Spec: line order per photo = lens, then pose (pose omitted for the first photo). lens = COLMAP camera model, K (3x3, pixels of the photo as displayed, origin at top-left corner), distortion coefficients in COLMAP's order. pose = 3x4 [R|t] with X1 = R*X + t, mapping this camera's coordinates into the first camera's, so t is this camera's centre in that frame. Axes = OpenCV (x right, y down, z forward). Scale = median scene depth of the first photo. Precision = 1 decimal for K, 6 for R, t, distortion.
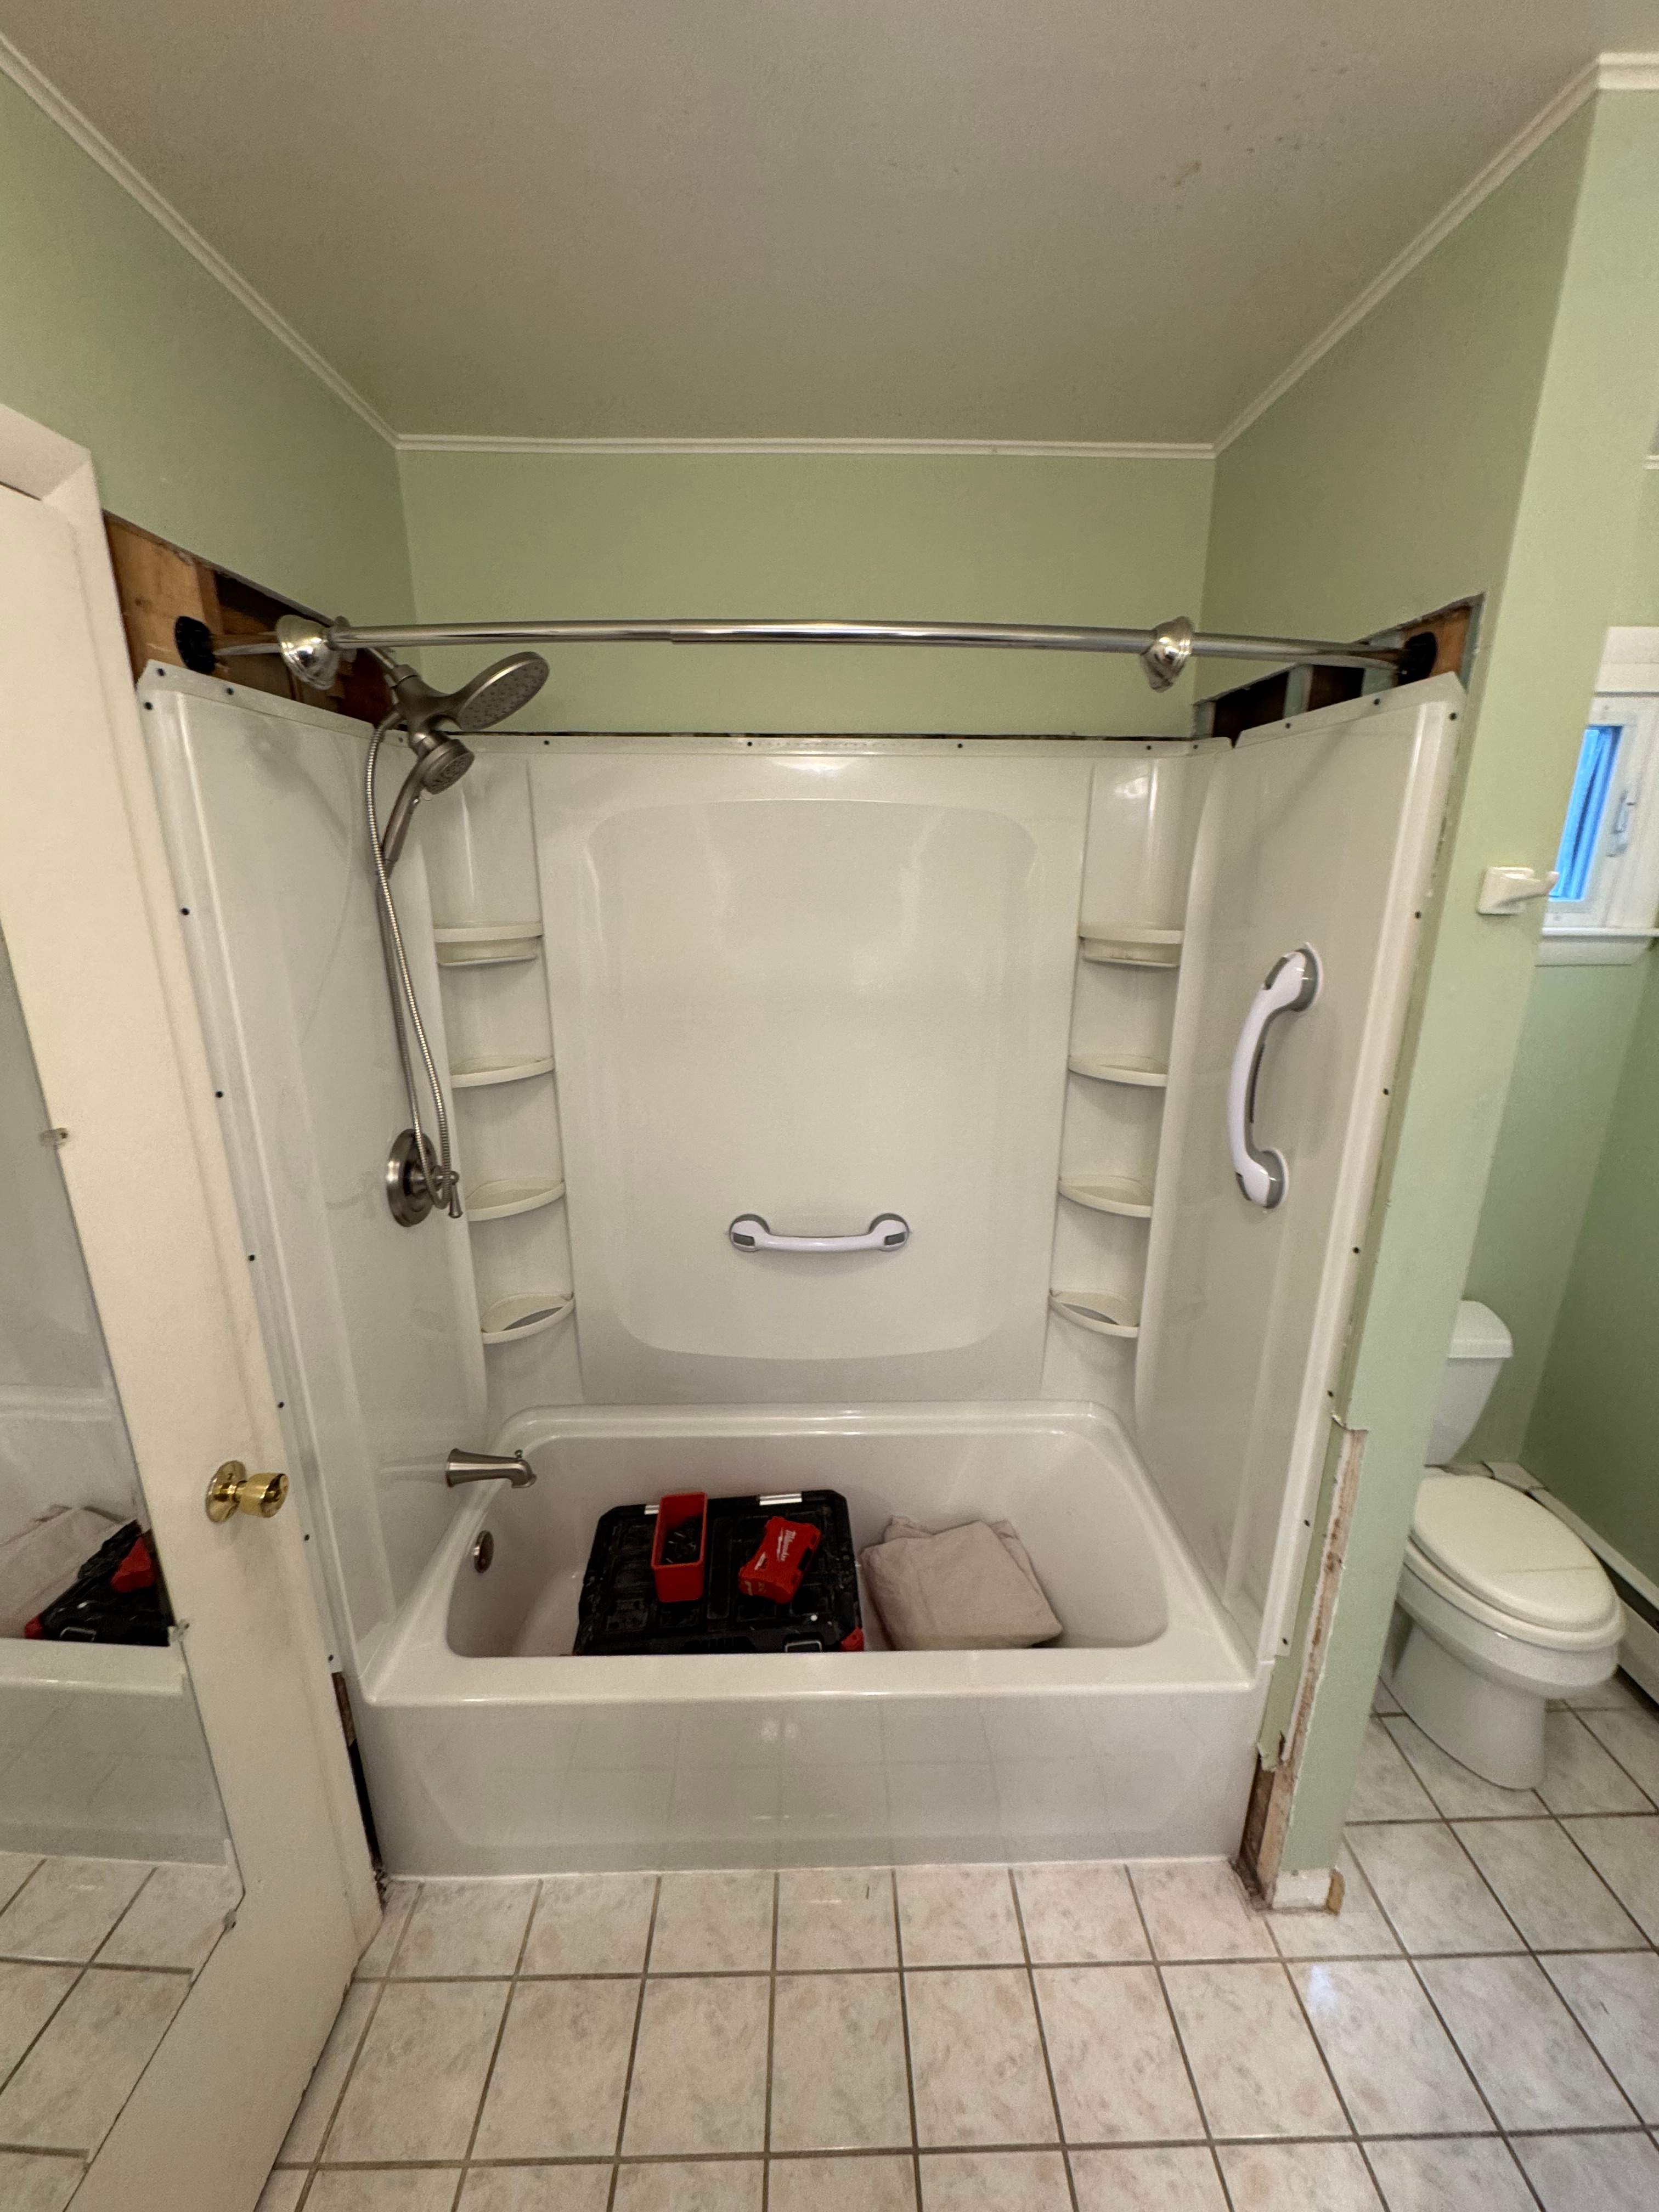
lens RADIAL K [[876.0, 0, 832.5], [0, 876.0, 1115.9], [0, 0, 1]] dist [-0.008255, 0.001064]
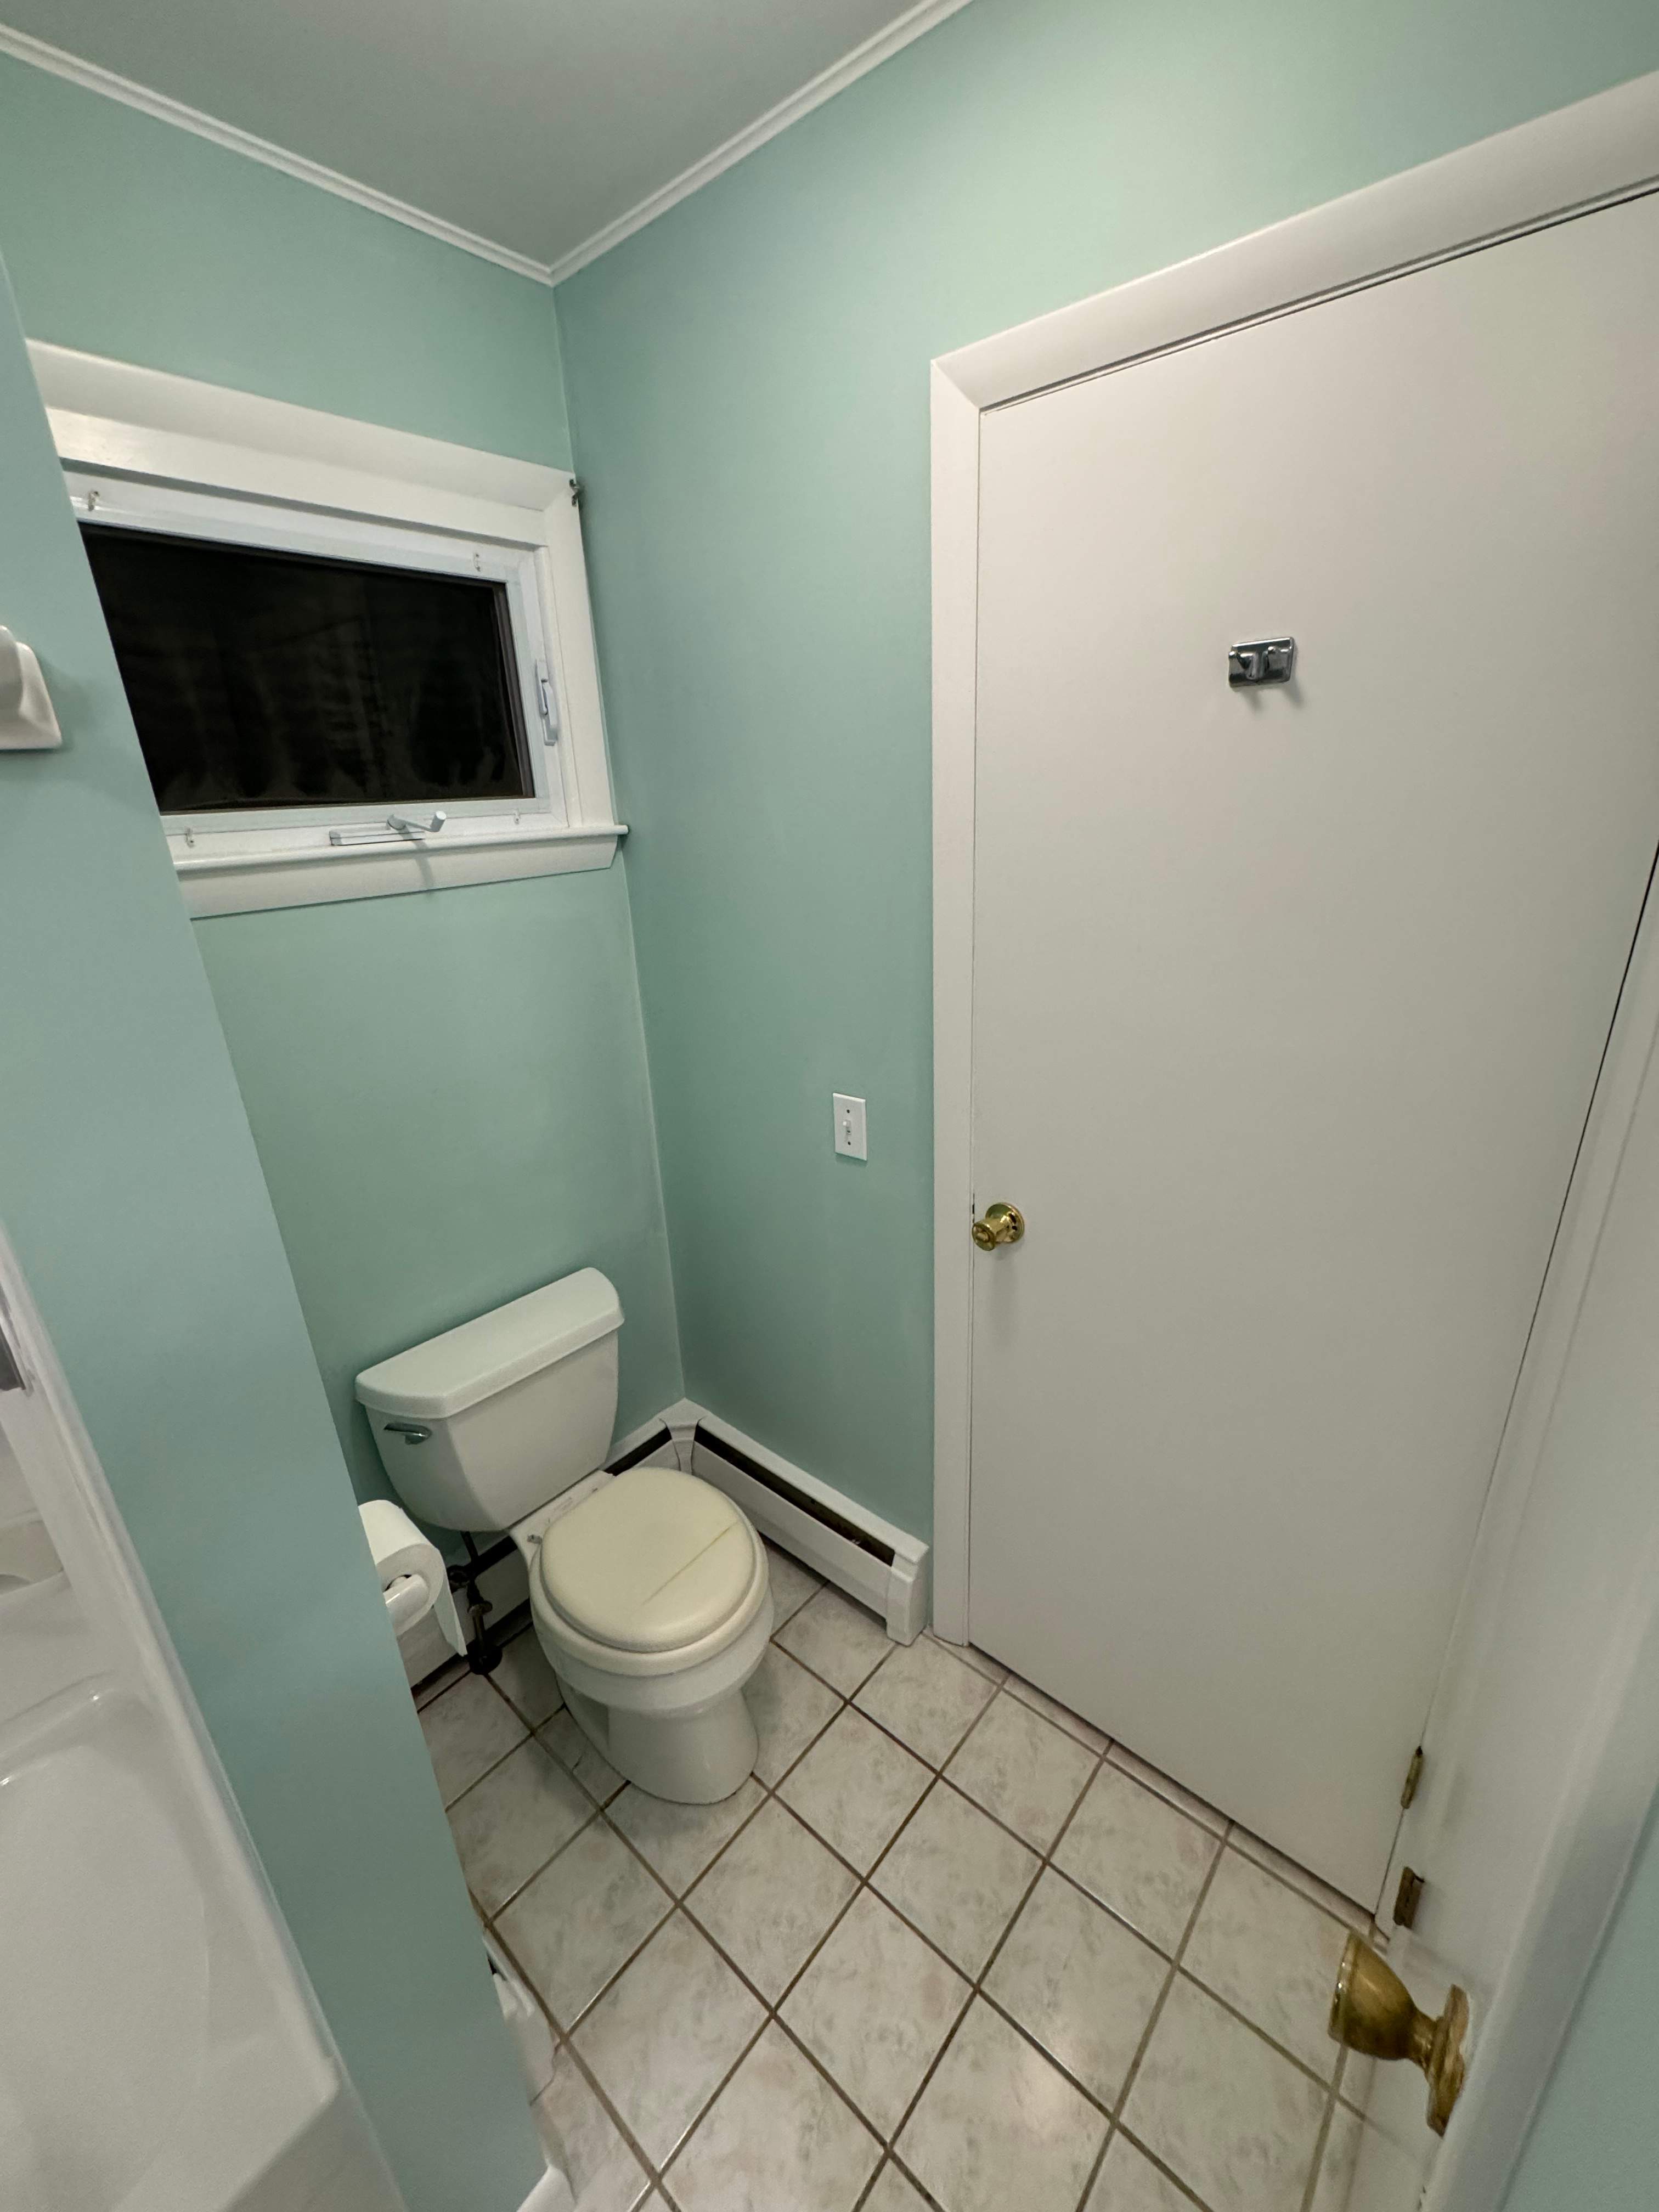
lens RADIAL K [[876.0, 0, 834.2], [0, 876.0, 1105.8], [0, 0, 1]] dist [-0.008255, 0.001064]
pose [[0.668522, -0.280958, 0.688579, 0.405114], [0.246246, 0.957289, 0.151526, -0.018004], [-0.701742, 0.068261, 0.709153, 0.222852]]
